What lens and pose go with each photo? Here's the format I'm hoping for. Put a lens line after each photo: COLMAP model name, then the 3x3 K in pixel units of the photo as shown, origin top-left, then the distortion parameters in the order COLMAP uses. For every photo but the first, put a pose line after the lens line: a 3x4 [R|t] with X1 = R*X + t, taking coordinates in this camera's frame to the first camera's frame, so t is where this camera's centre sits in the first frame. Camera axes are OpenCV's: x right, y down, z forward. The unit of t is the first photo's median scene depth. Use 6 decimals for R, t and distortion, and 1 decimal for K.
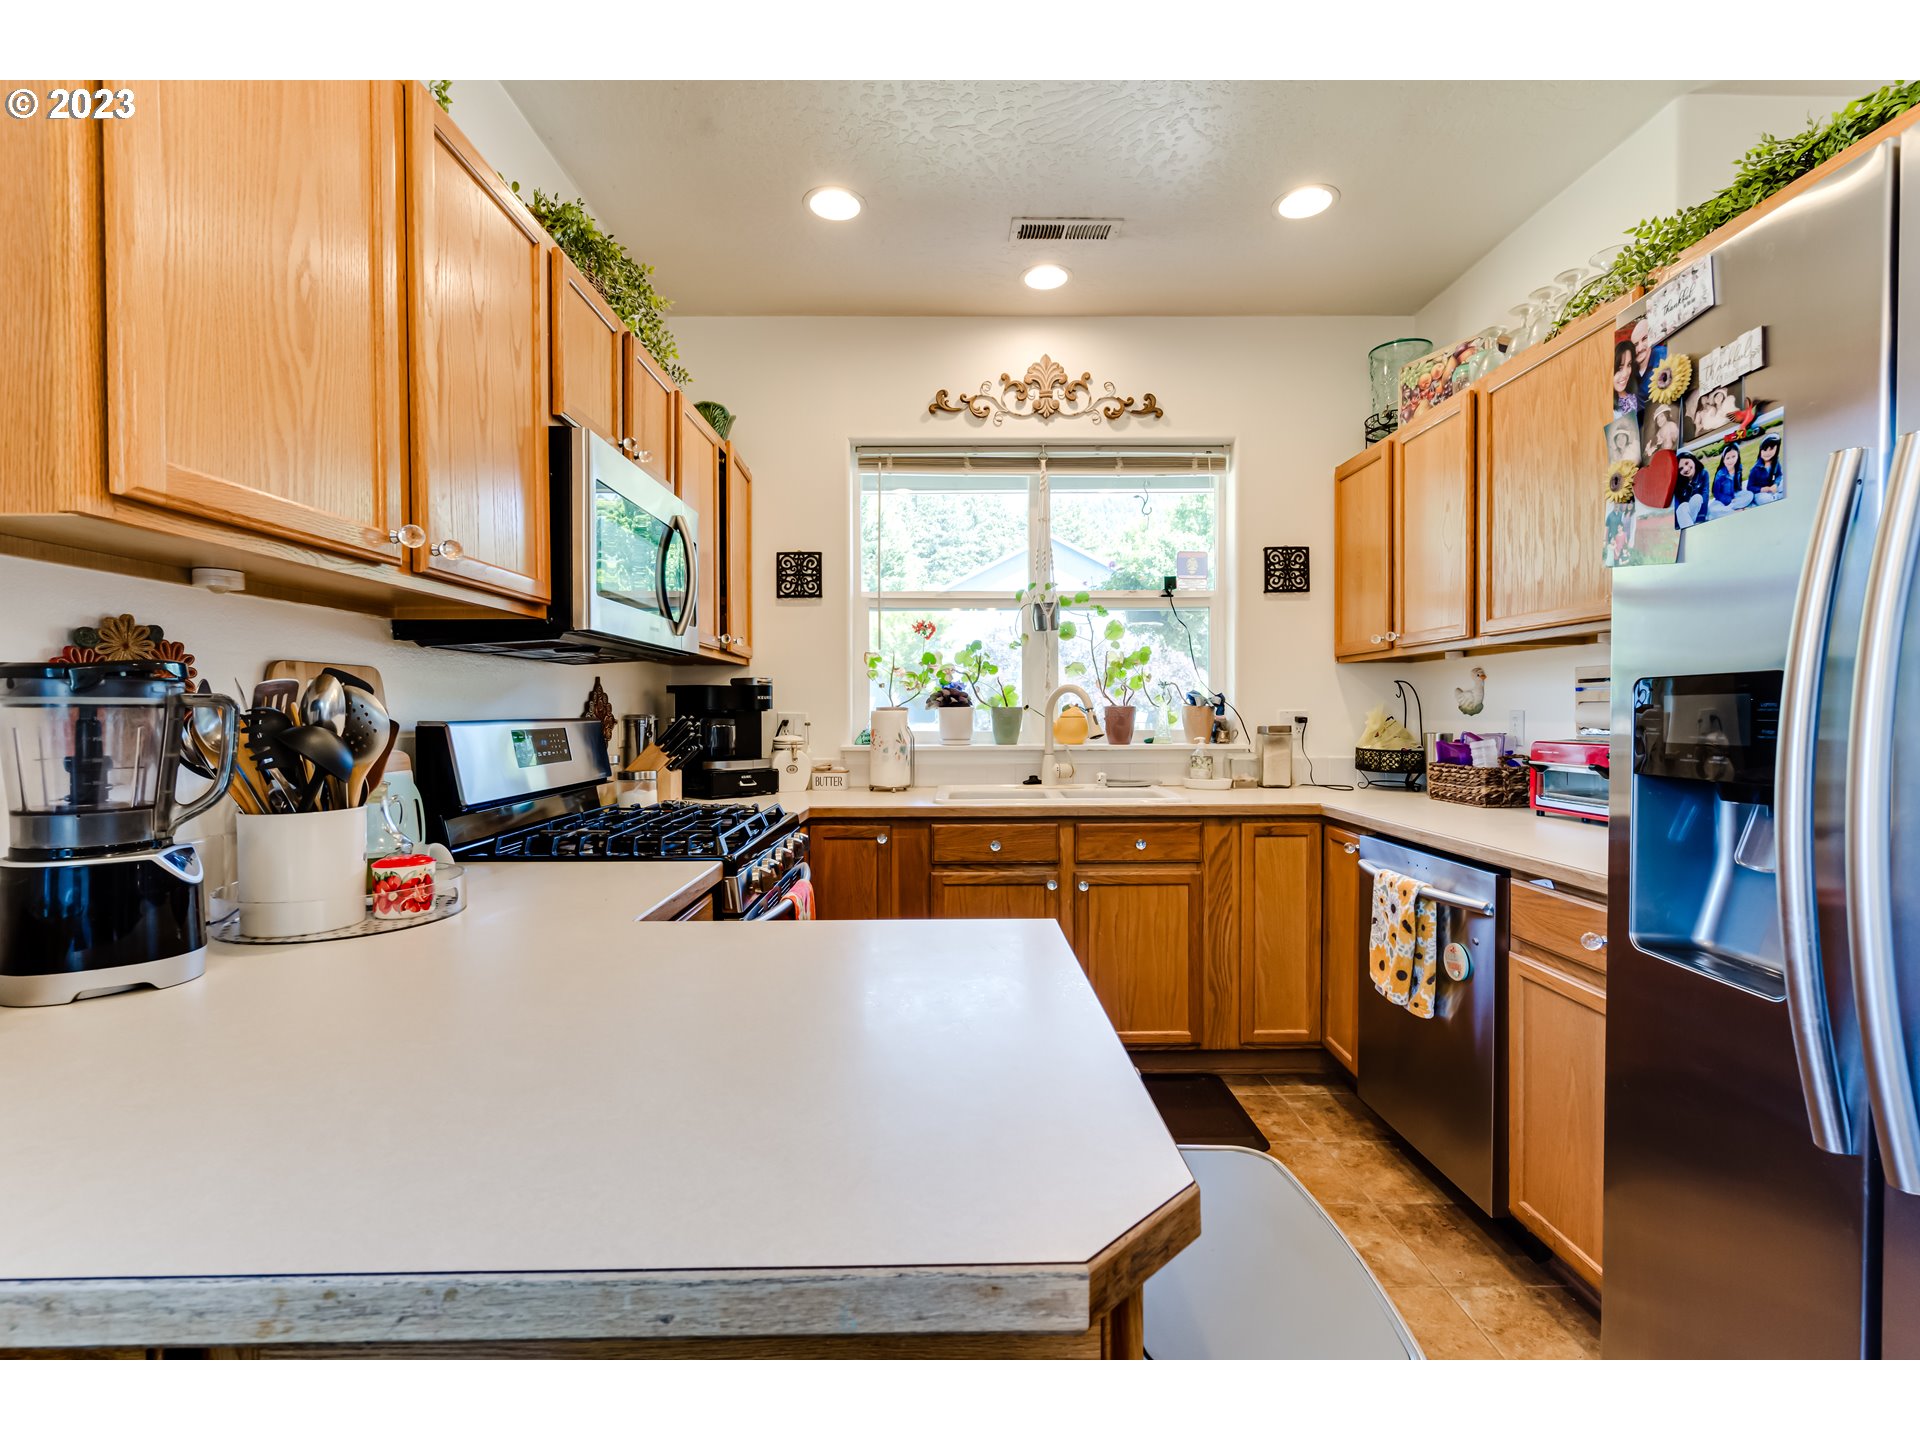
lens RADIAL K [[871.7, 0, 933.6], [0, 871.7, 722.9], [0, 0, 1]] dist [-0.003172, 0.000741]
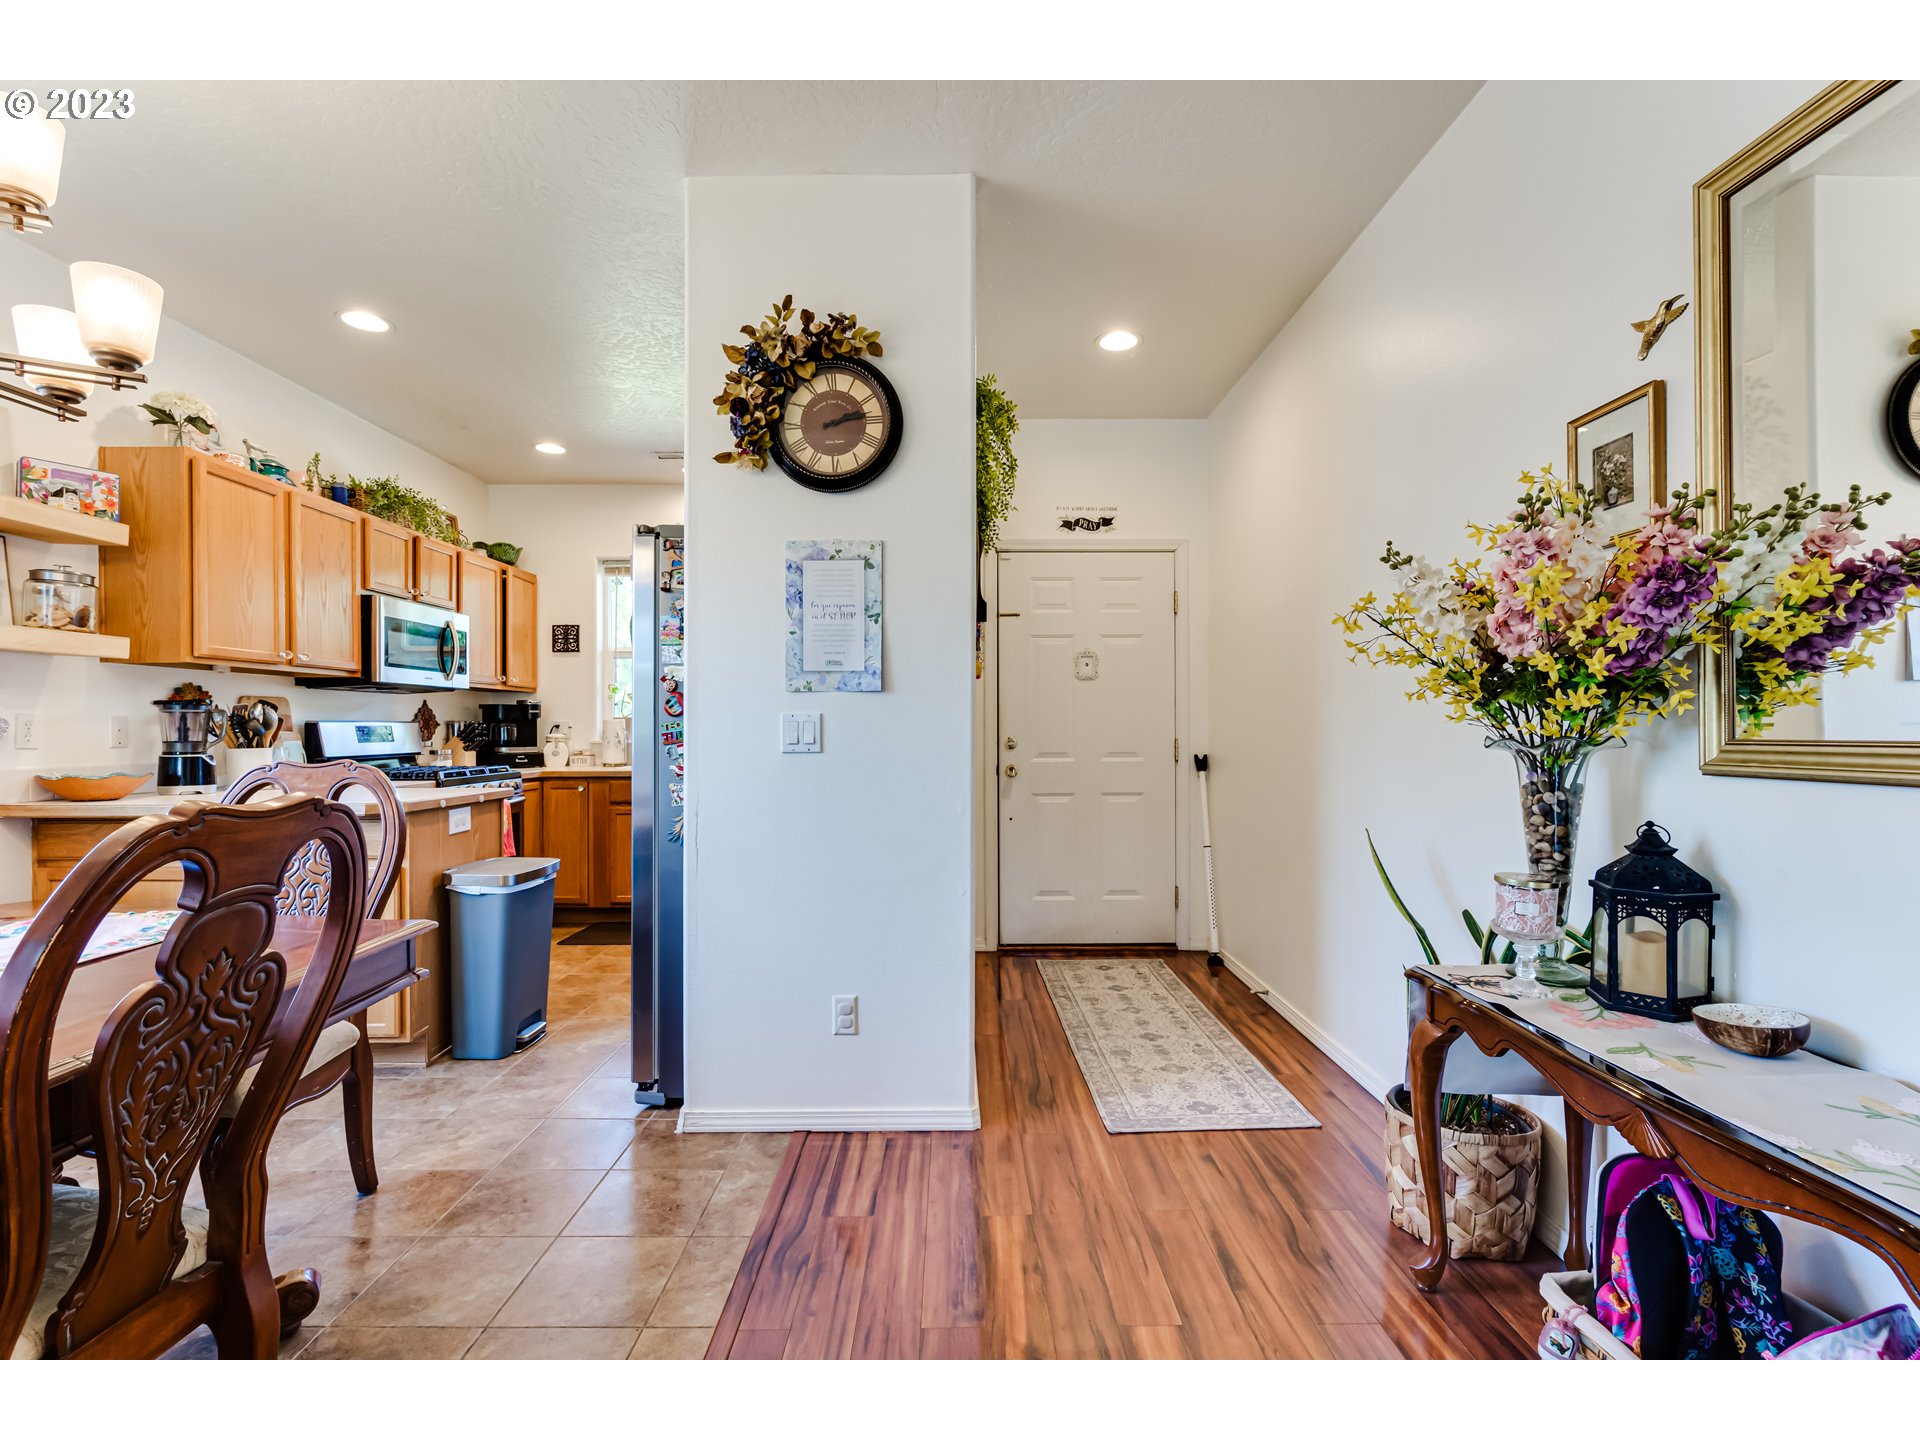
lens RADIAL K [[871.7, 0, 960.8], [0, 871.7, 730.6], [0, 0, 1]] dist [-0.003172, 0.000741]
pose [[0.999660, 0.002281, 0.025971, 0.628594], [-0.002050, 0.999958, -0.008901, 0.023992], [-0.025990, 0.008844, 0.999623, -0.785992]]
